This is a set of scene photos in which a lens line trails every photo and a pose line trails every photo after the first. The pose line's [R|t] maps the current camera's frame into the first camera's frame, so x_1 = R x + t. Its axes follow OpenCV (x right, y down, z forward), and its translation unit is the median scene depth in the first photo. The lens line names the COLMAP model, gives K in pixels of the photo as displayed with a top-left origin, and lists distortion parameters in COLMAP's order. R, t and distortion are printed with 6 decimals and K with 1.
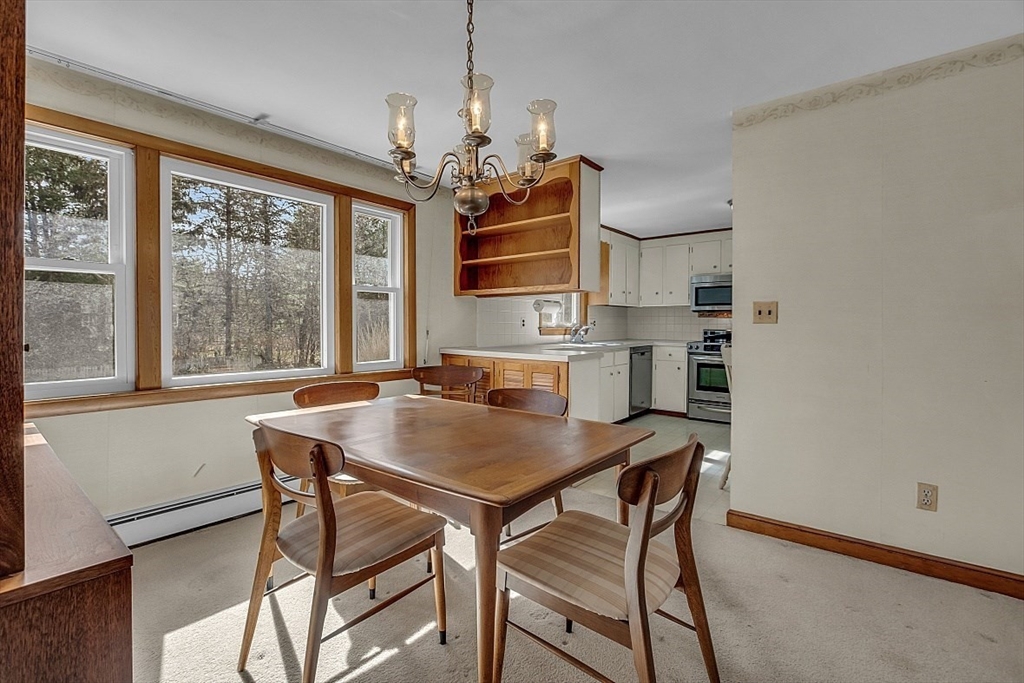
lens RADIAL K [[452.9, 0, 501.7], [0, 452.9, 336.9], [0, 0, 1]] dist [-0.032750, 0.000204]
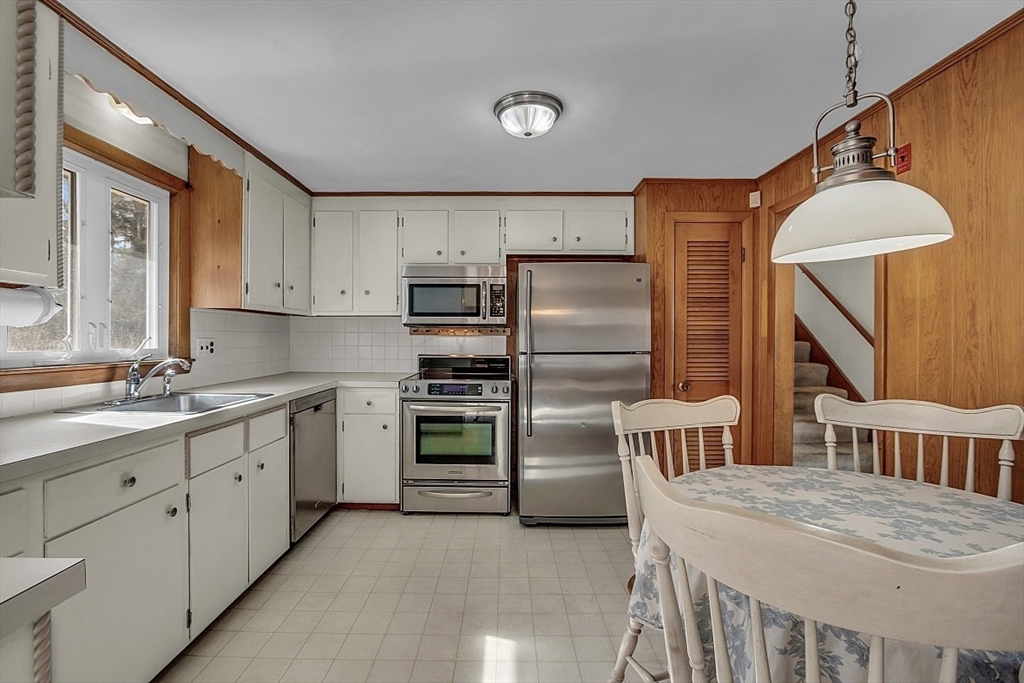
lens RADIAL K [[452.9, 0, 501.7], [0, 452.9, 336.9], [0, 0, 1]] dist [-0.032750, 0.000204]
pose [[0.777570, 0.000590, 0.628796, 0.151107], [0.018184, 0.999560, -0.023425, -0.025097], [-0.628533, 0.029649, 0.777218, 0.461006]]
